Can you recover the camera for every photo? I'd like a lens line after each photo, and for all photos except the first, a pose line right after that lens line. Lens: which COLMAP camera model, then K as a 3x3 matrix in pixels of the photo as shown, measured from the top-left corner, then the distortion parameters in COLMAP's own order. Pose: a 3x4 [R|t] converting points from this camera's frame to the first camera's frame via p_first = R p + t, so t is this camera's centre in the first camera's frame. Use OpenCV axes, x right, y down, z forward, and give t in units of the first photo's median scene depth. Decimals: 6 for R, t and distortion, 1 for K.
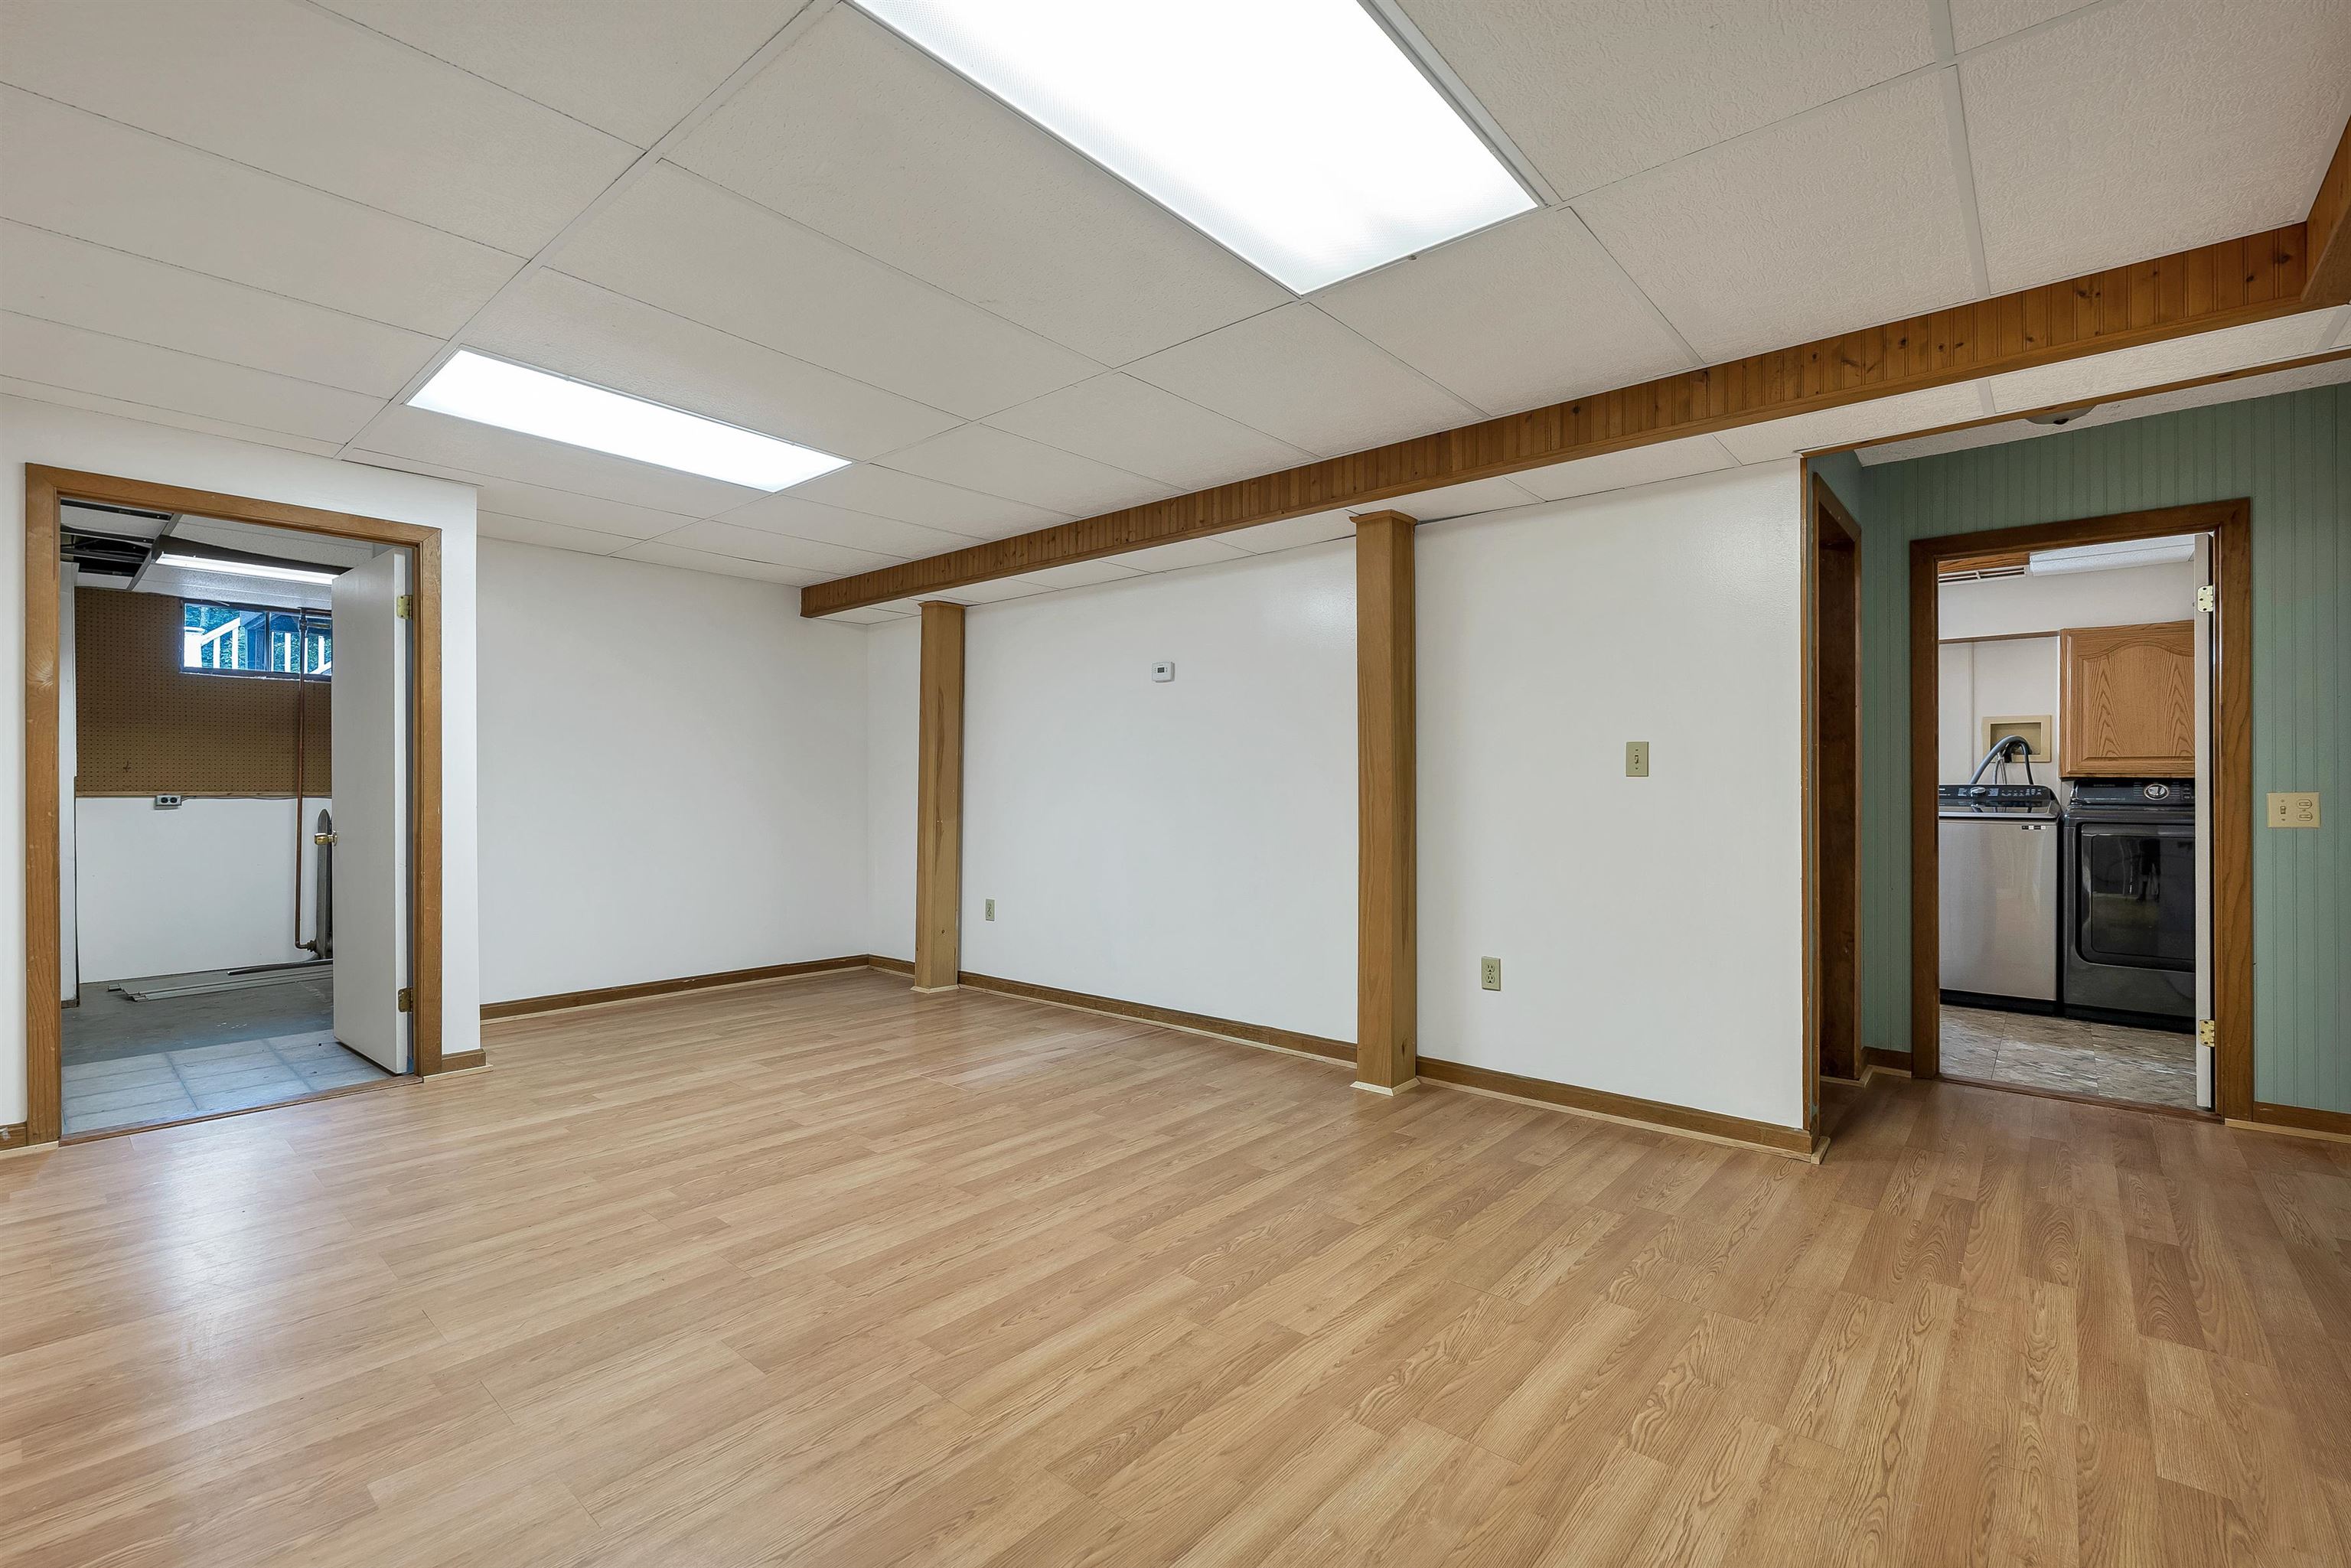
lens RADIAL K [[1027.5, 0, 1169.5], [0, 1027.5, 759.8], [0, 0, 1]] dist [0.003297, -0.000279]
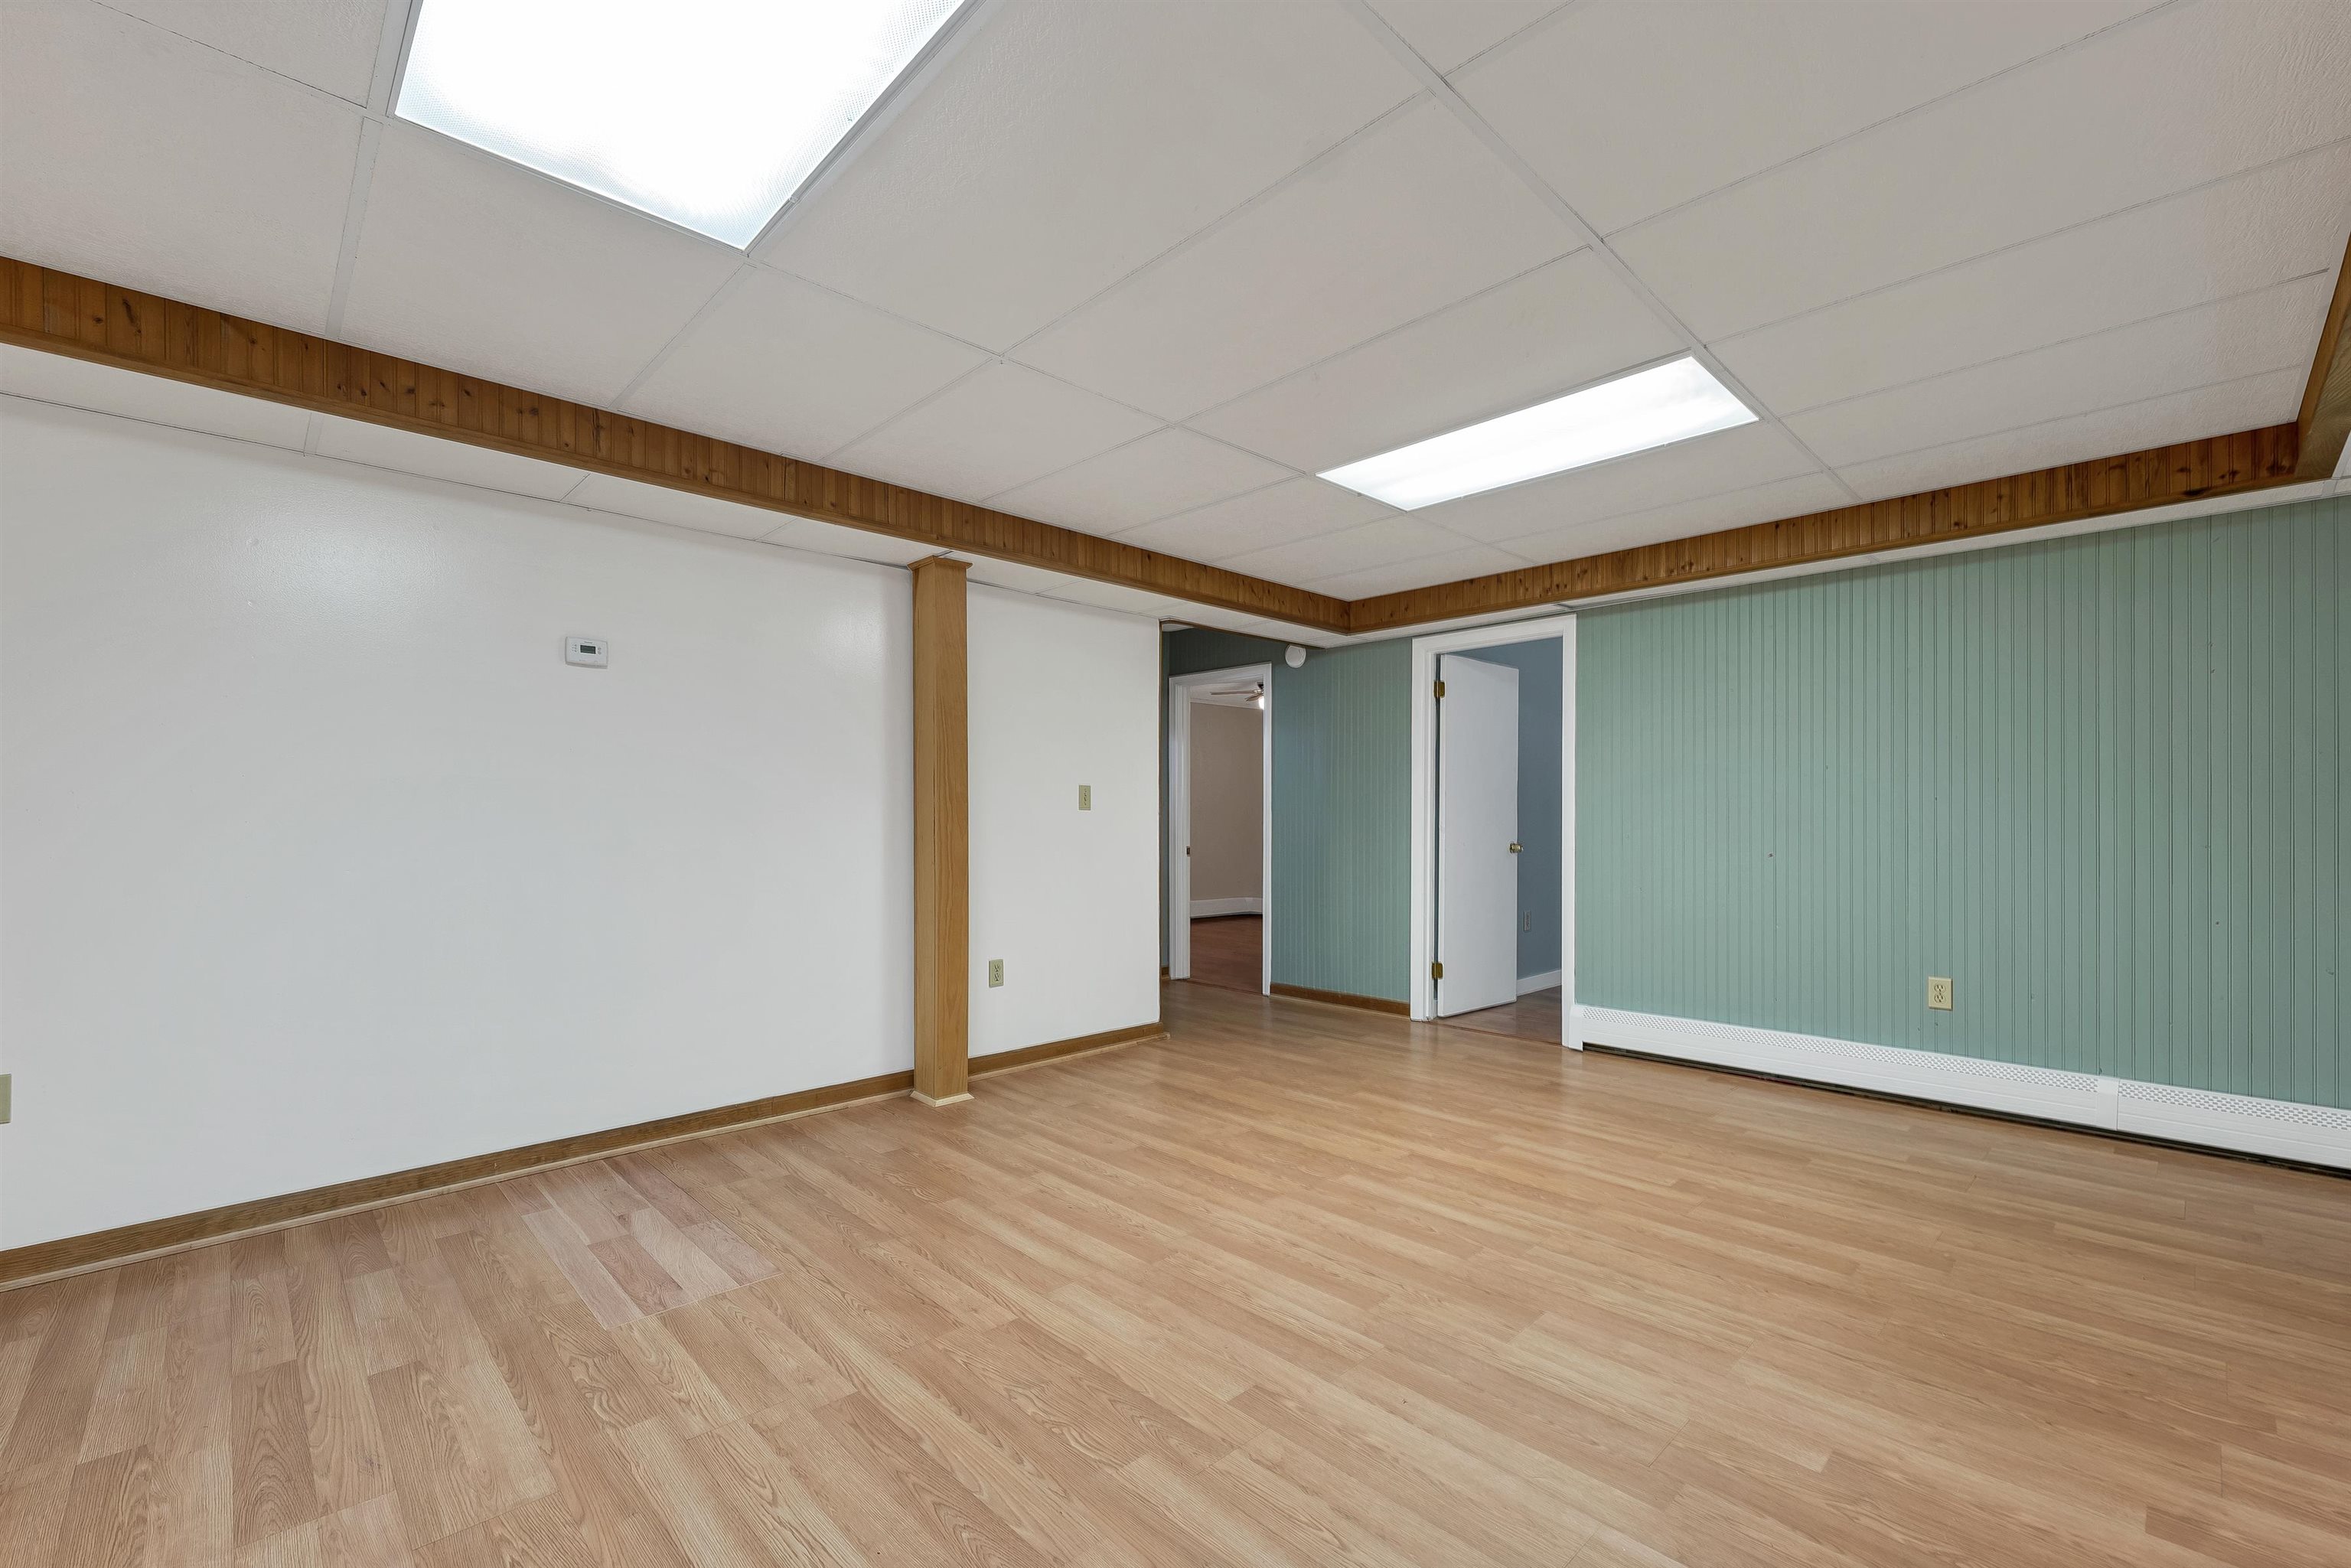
lens RADIAL K [[988.8, 0, 1166.9], [0, 988.8, 809.0], [0, 0, 1]] dist [-0.000297, 0.000119]
pose [[0.085427, 0.009589, 0.996298, -0.943219], [-0.024394, 0.999674, -0.007529, 0.022786], [-0.996046, -0.023660, 0.085633, 0.812173]]
